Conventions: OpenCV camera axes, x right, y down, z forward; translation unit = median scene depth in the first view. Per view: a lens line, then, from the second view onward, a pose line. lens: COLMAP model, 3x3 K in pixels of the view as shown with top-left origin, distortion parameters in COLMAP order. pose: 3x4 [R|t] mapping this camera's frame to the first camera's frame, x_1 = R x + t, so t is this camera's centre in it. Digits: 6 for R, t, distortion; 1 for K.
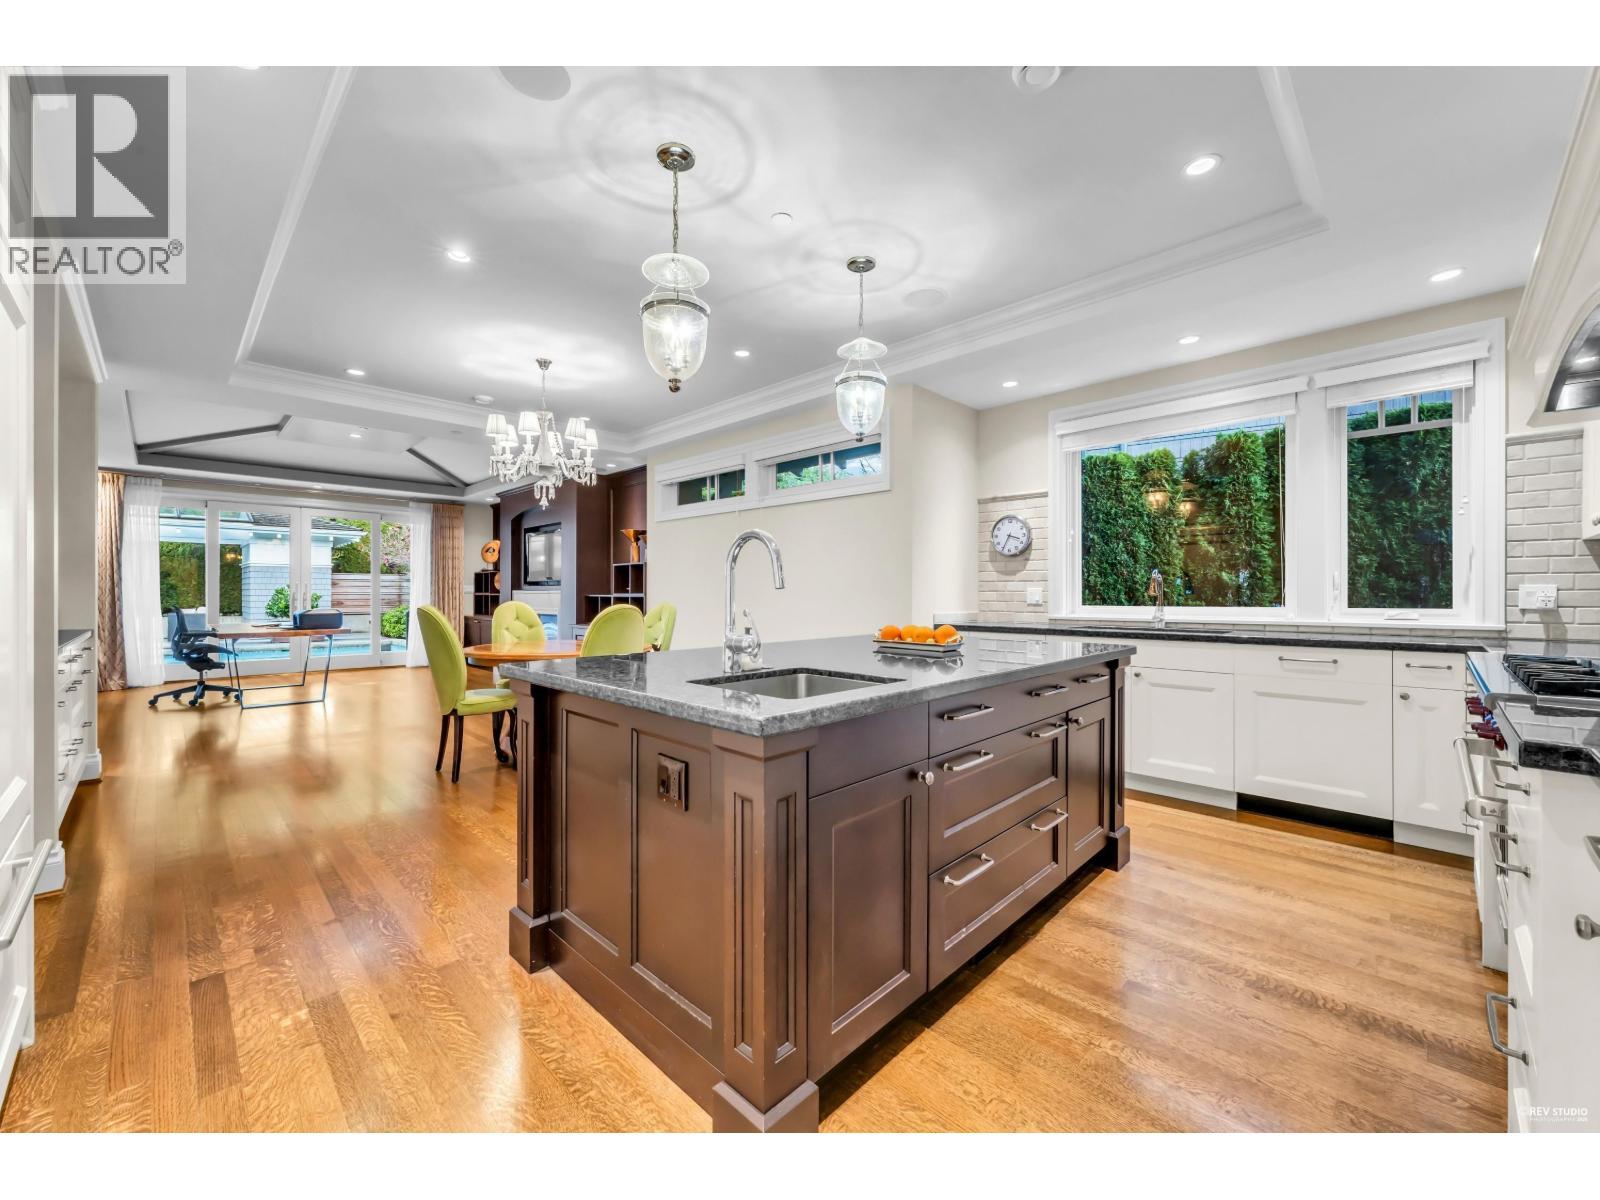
lens RADIAL K [[642.0, 0, 794.8], [0, 642.0, 594.0], [0, 0, 1]] dist [-0.002276, -0.000070]
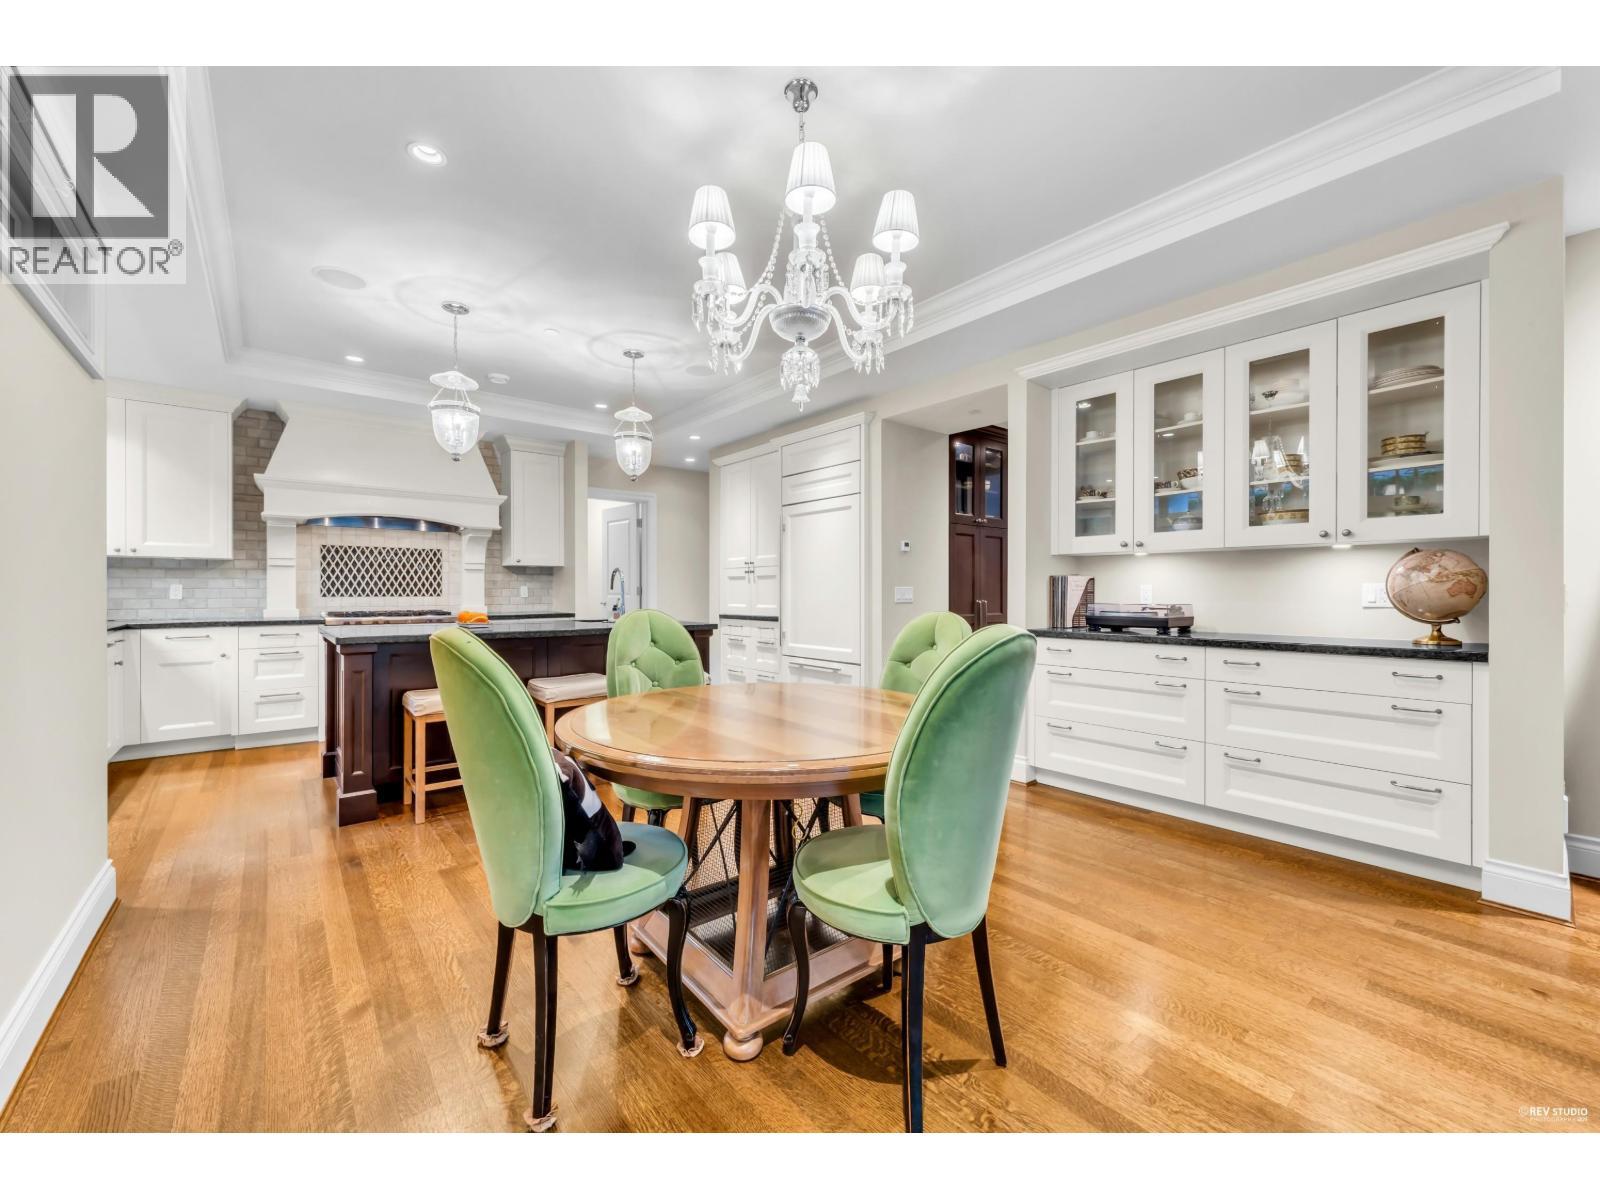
lens RADIAL K [[642.0, 0, 798.2], [0, 642.0, 591.1], [0, 0, 1]] dist [-0.002276, -0.000070]
pose [[-0.993933, -0.002202, 0.109962, -0.551812], [-0.001863, 0.999993, 0.003193, -0.006016], [-0.109968, 0.002969, -0.993931, 1.788085]]
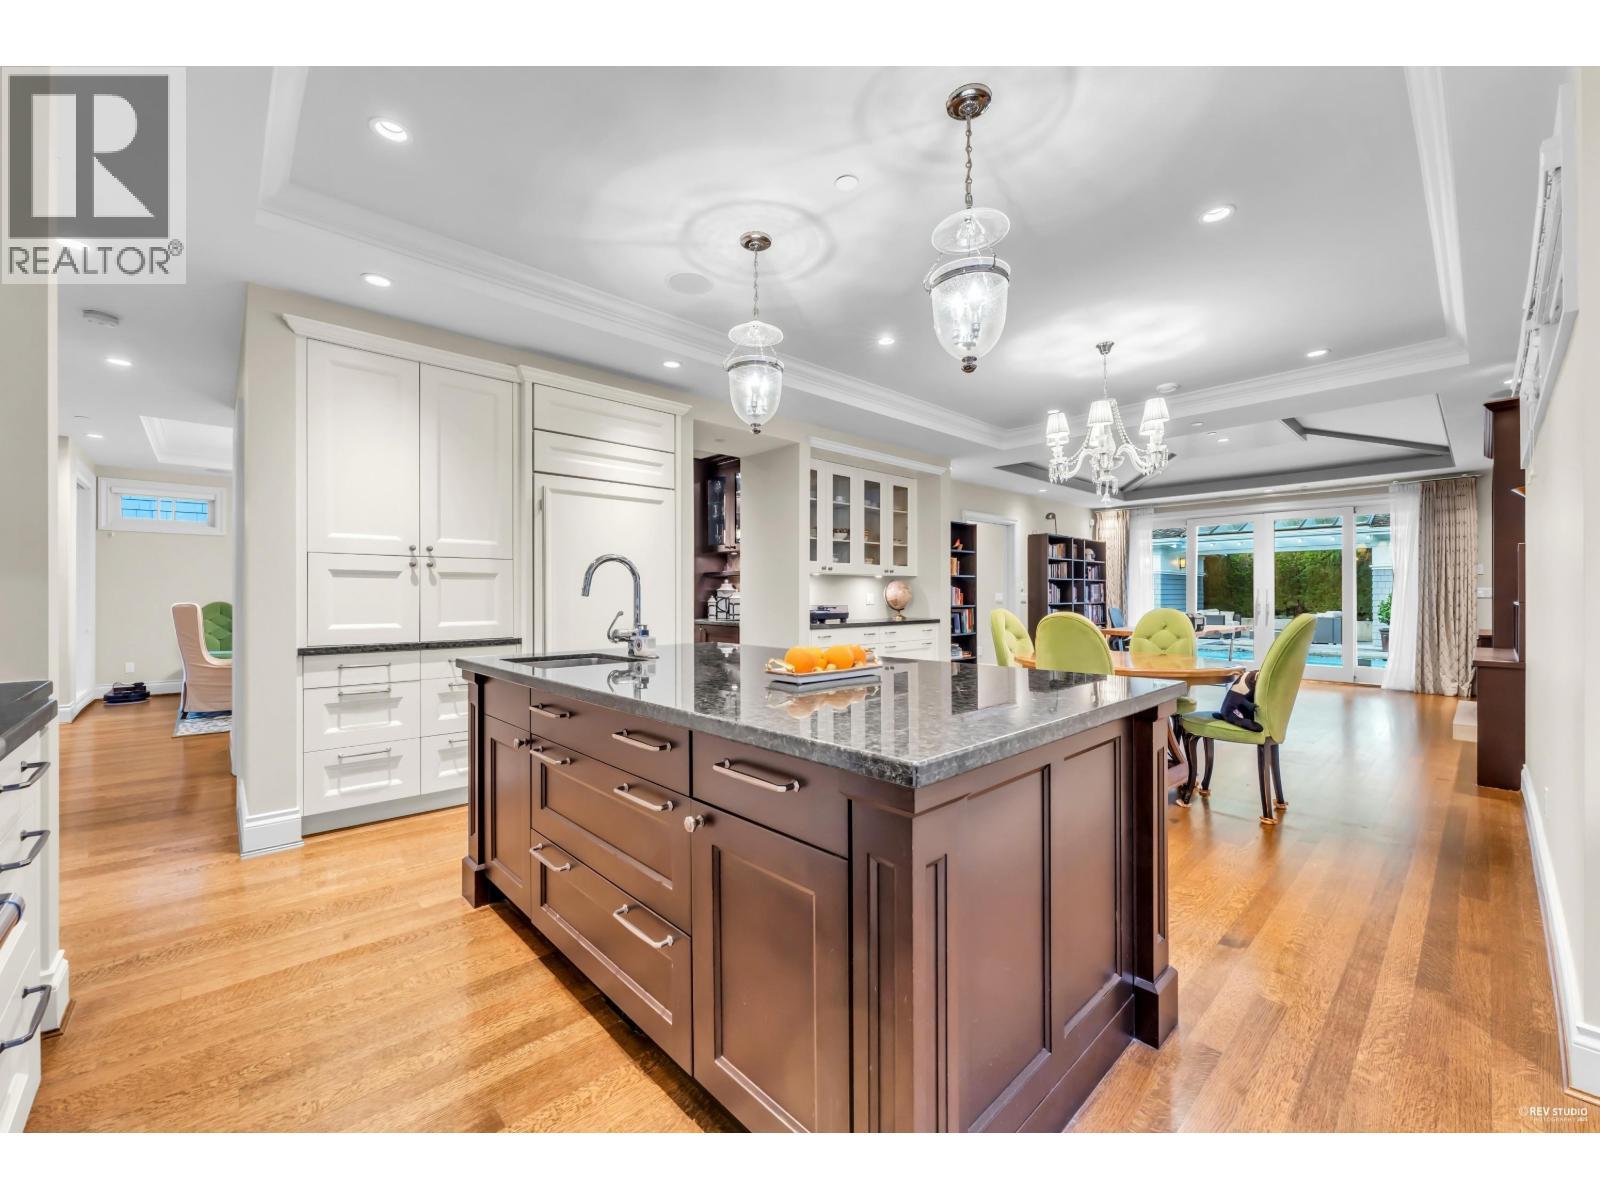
lens RADIAL K [[642.0, 0, 793.7], [0, 642.0, 596.5], [0, 0, 1]] dist [-0.002276, -0.000070]
pose [[-0.049780, -0.002032, -0.998758, 0.662142], [-0.000722, 0.999998, -0.001999, -0.002227], [0.998760, 0.000622, -0.049781, 0.731020]]
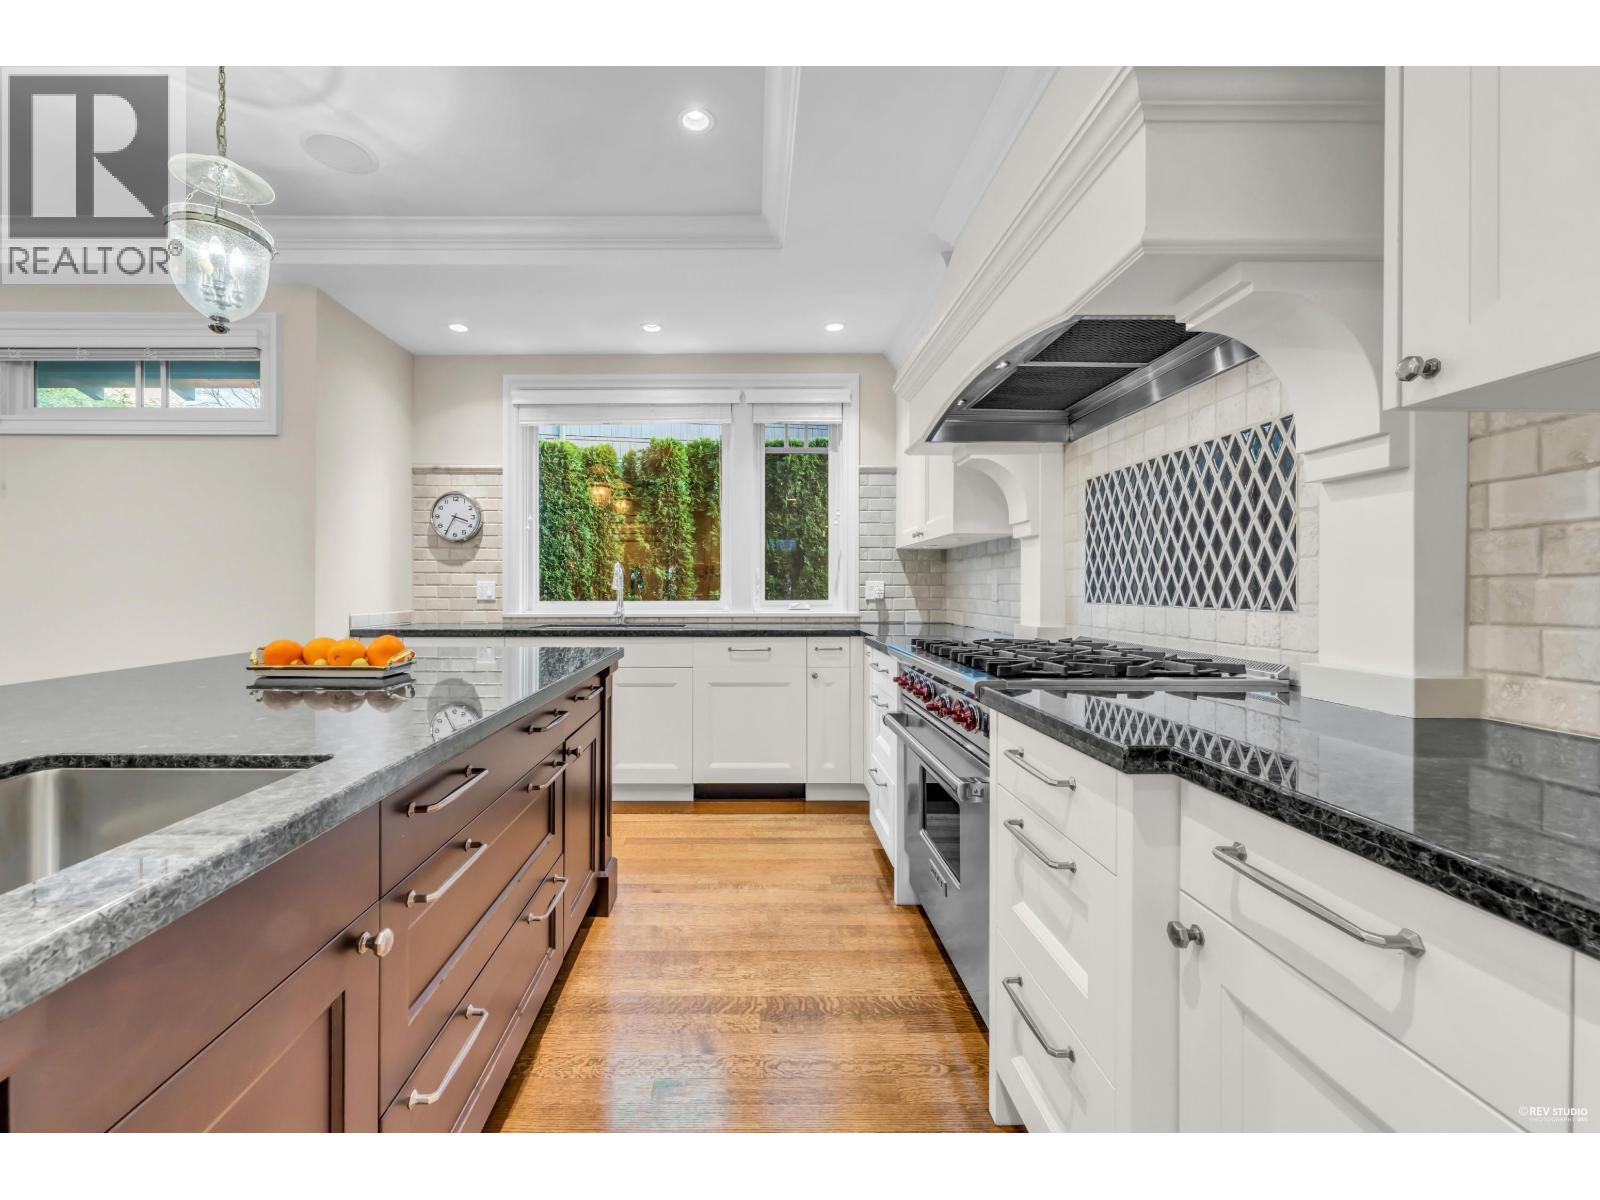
lens RADIAL K [[651.4, 0, 746.6], [0, 651.4, 587.9], [0, 0, 1]] dist [0.000366, -0.000337]
pose [[0.711731, 0.000590, 0.702452, 0.023194], [0.000215, 0.999999, -0.001057, 0.000399], [-0.702452, 0.000904, 0.711731, 0.205470]]
